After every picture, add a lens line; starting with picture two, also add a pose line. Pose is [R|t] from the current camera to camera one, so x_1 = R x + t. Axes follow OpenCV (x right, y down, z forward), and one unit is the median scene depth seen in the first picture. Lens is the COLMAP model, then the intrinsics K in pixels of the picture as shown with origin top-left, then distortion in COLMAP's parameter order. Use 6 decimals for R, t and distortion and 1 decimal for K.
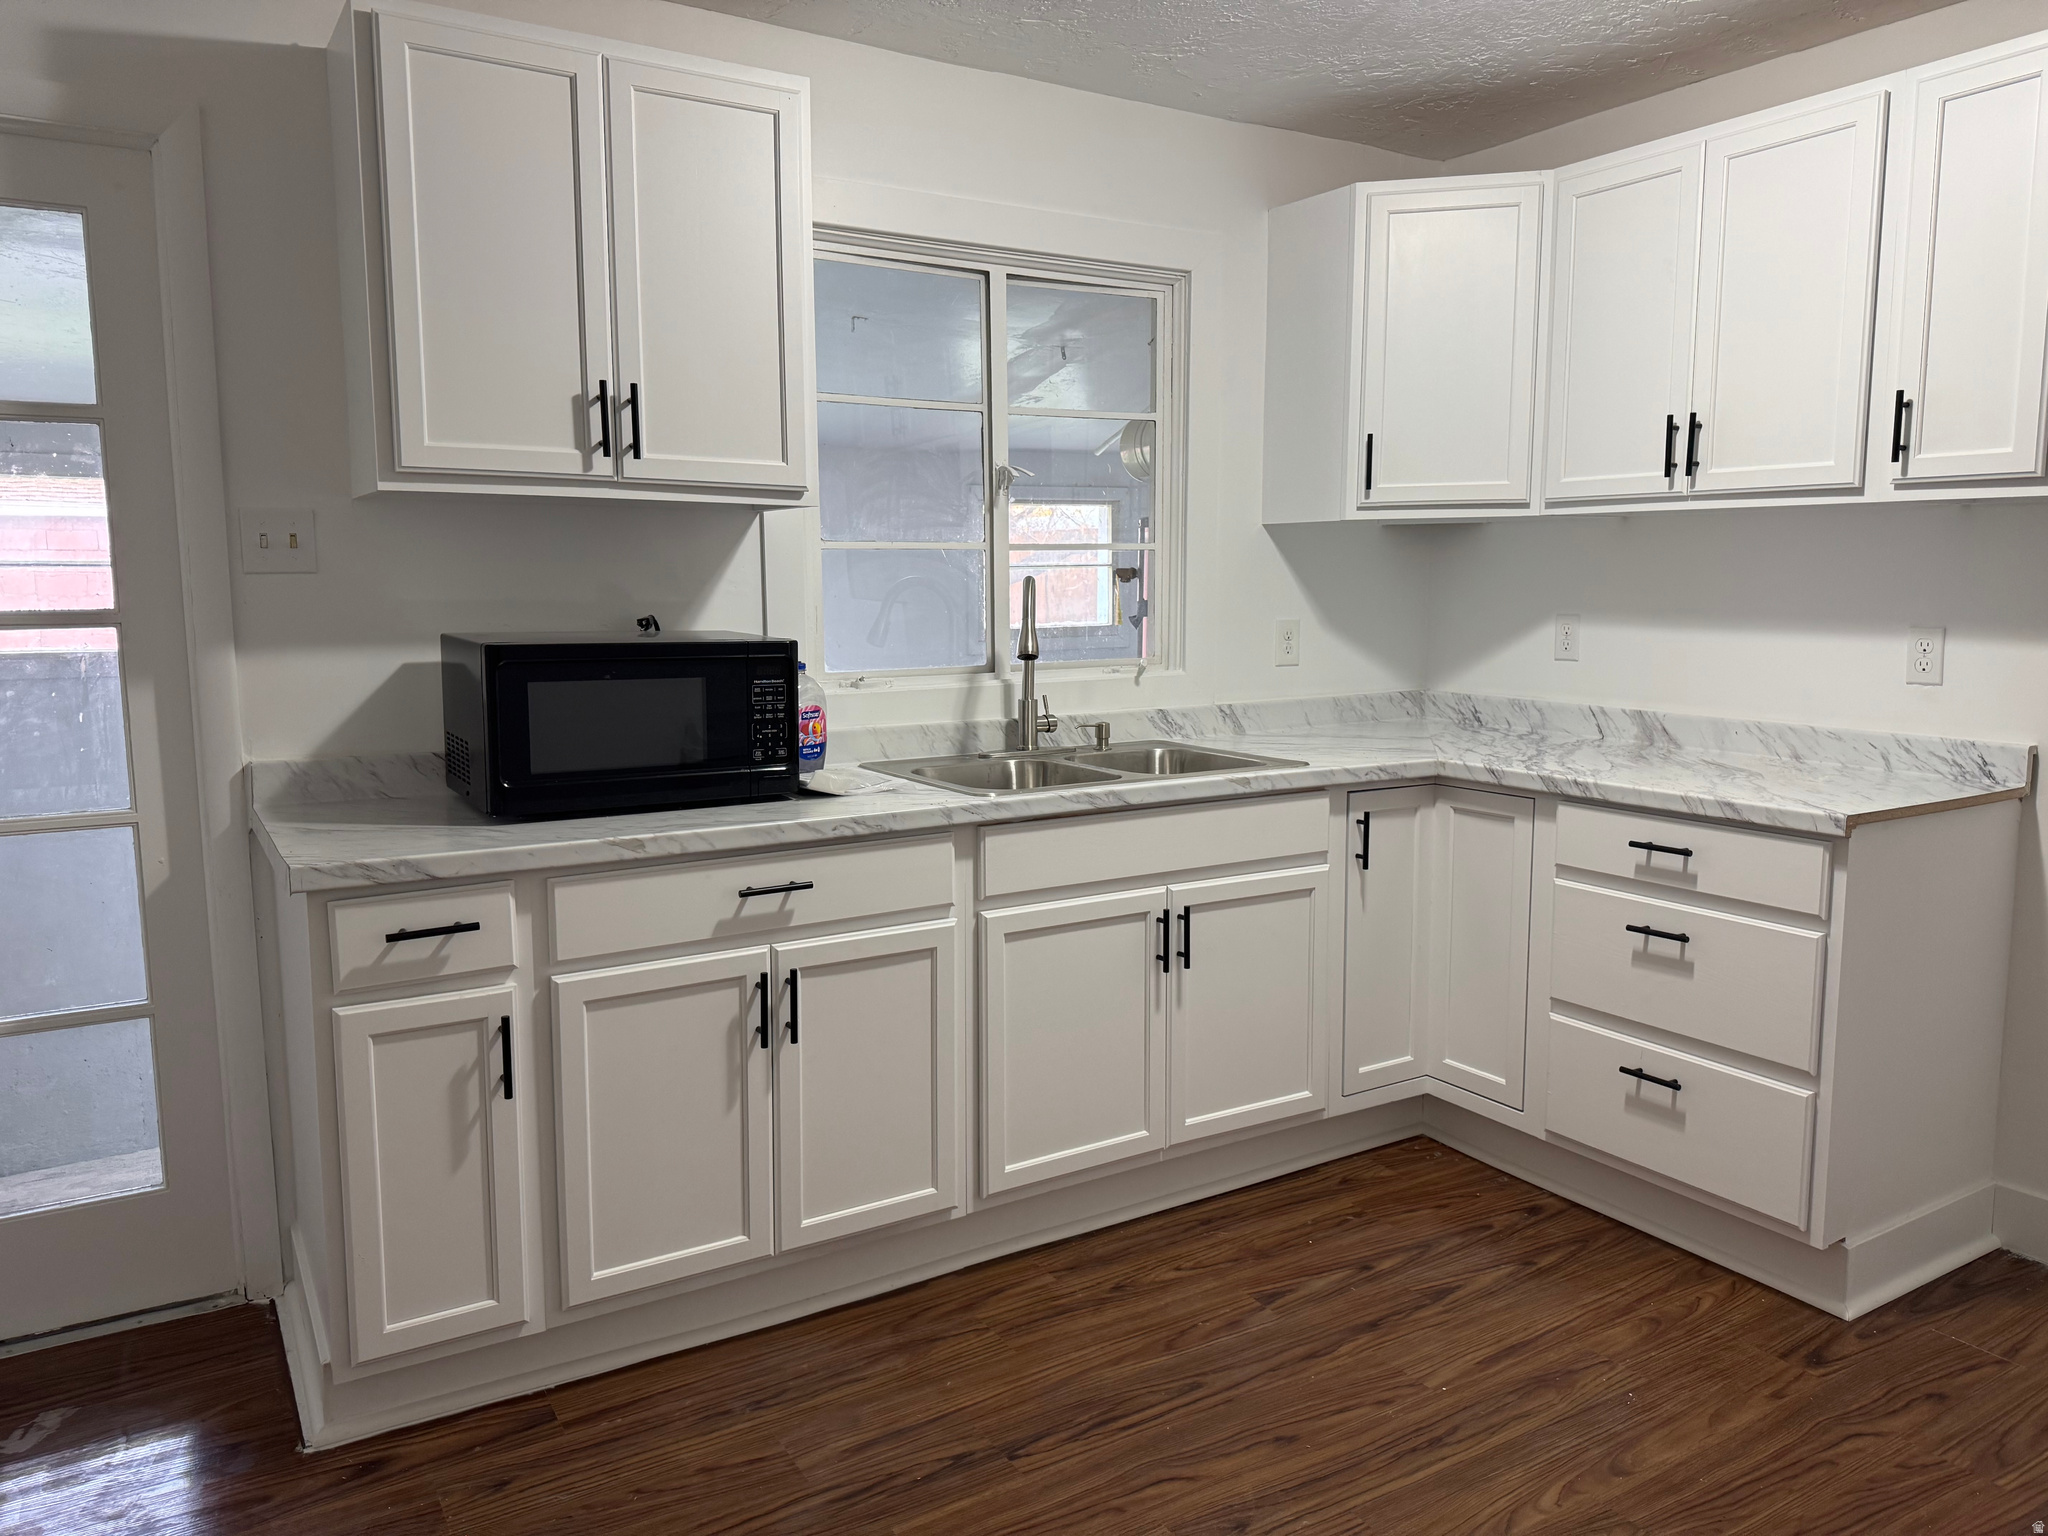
lens RADIAL K [[1442.9, 0, 1024.0], [0, 1442.9, 768.0], [0, 0, 1]] dist [0.127272, -0.189354]
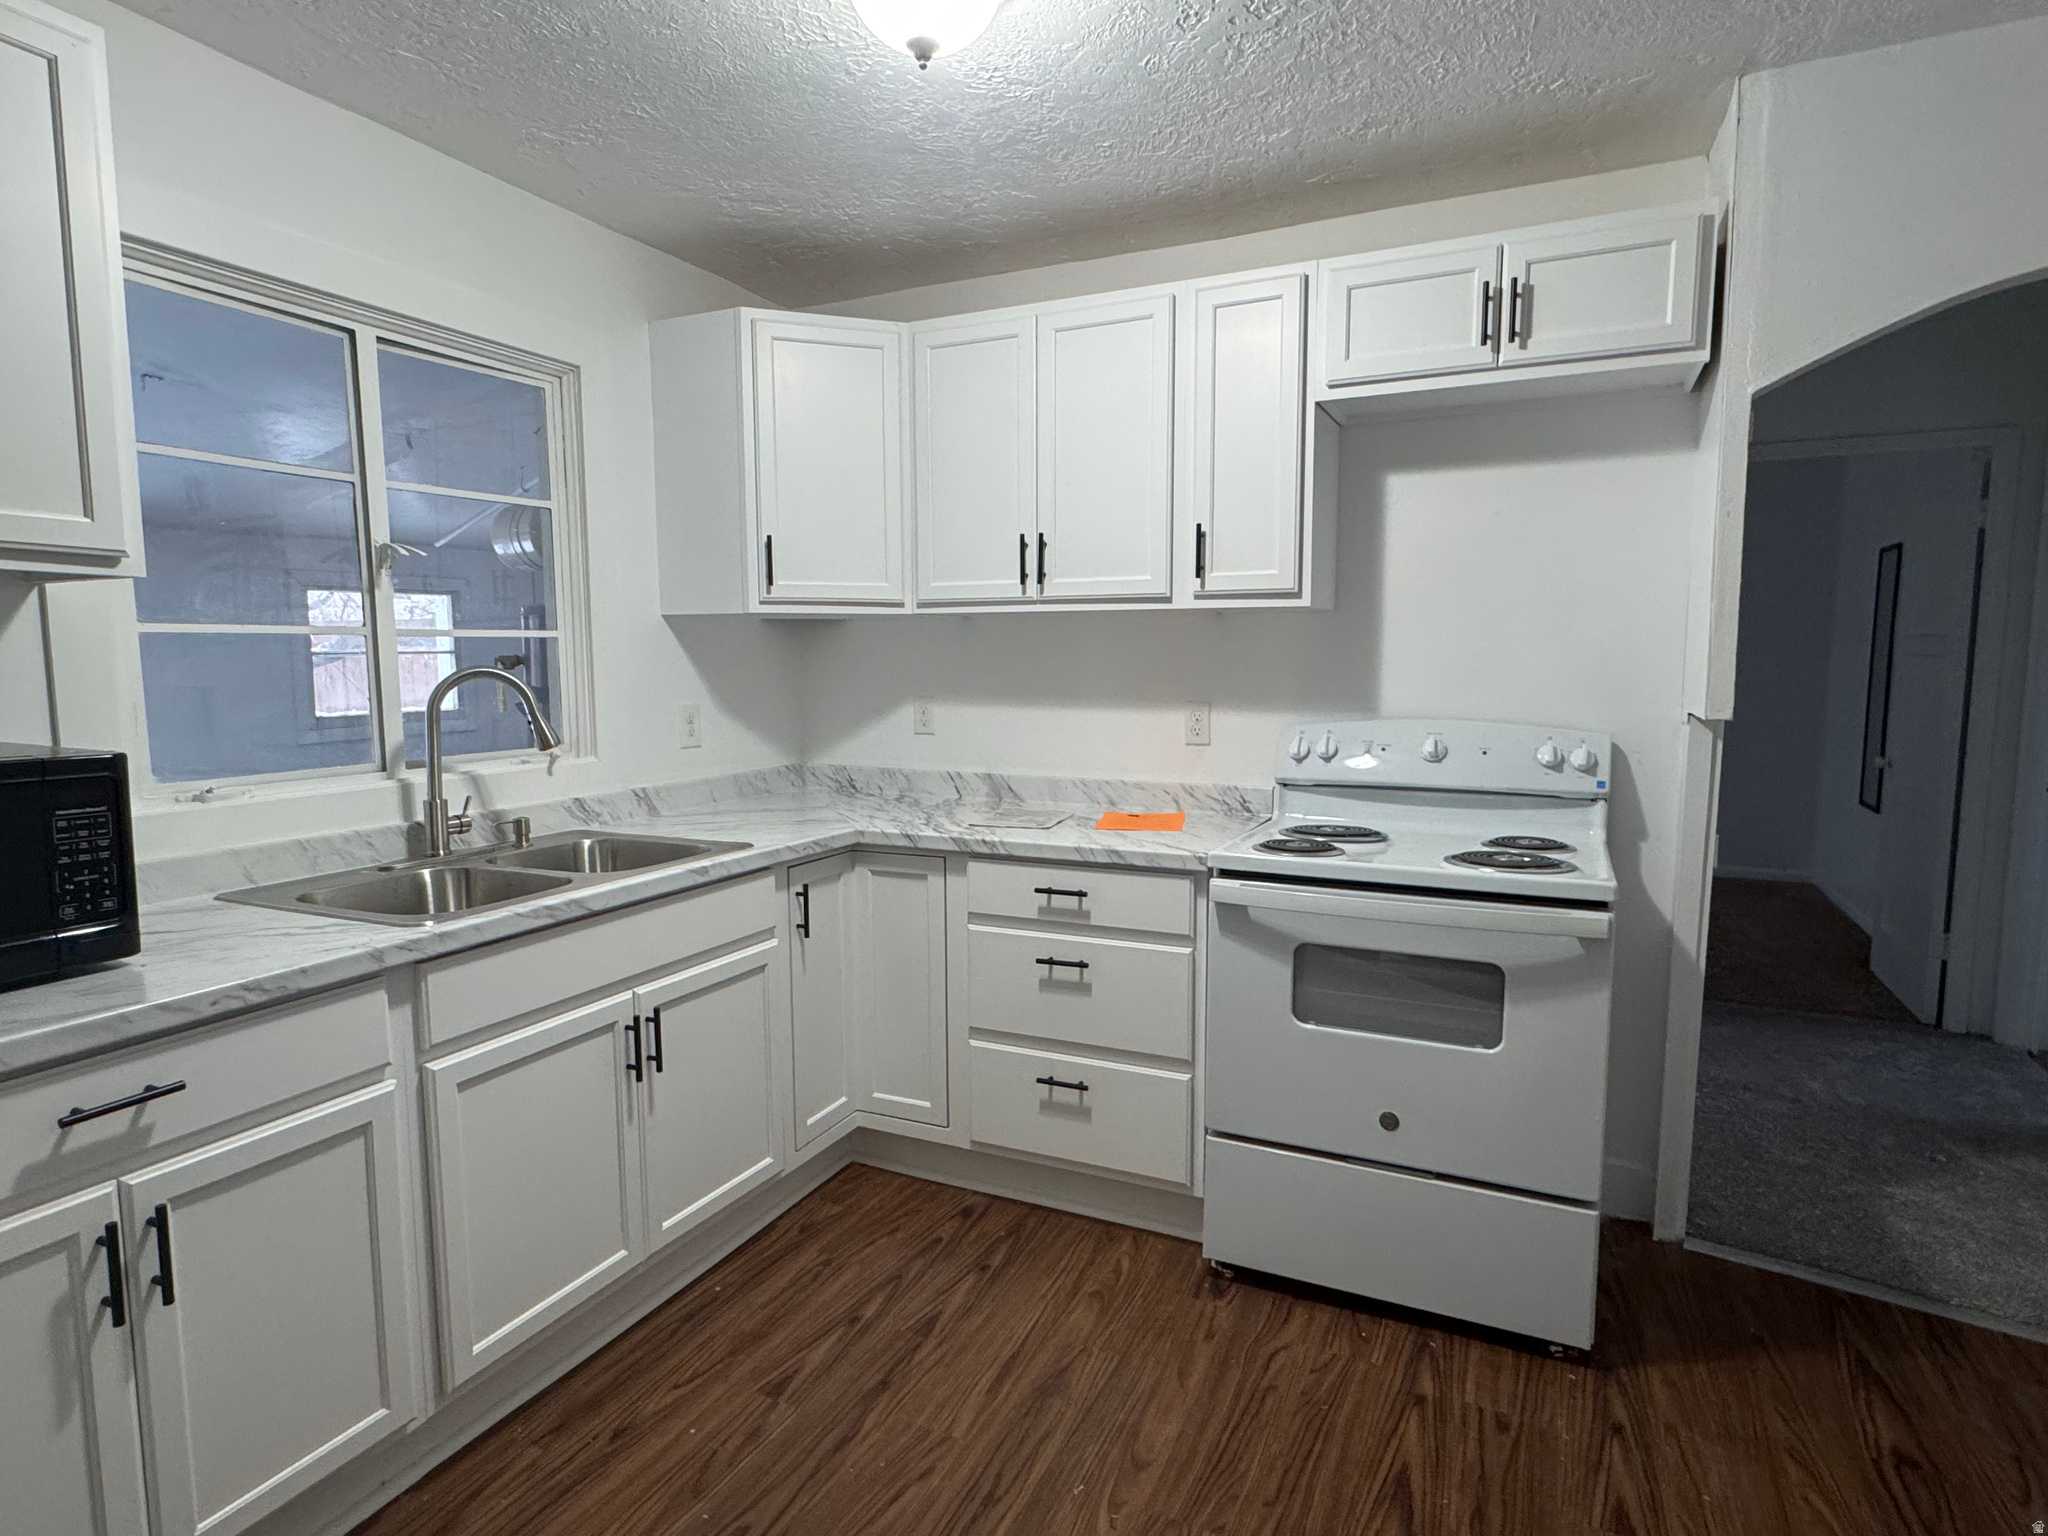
lens RADIAL K [[1101.2, 0, 1027.3], [0, 1101.2, 776.7], [0, 0, 1]] dist [-0.007909, 0.000960]
pose [[0.835981, -0.059093, 0.545568, -0.069145], [0.074051, 0.997240, -0.005454, -0.034435], [-0.543739, 0.044959, 0.838049, 0.245519]]
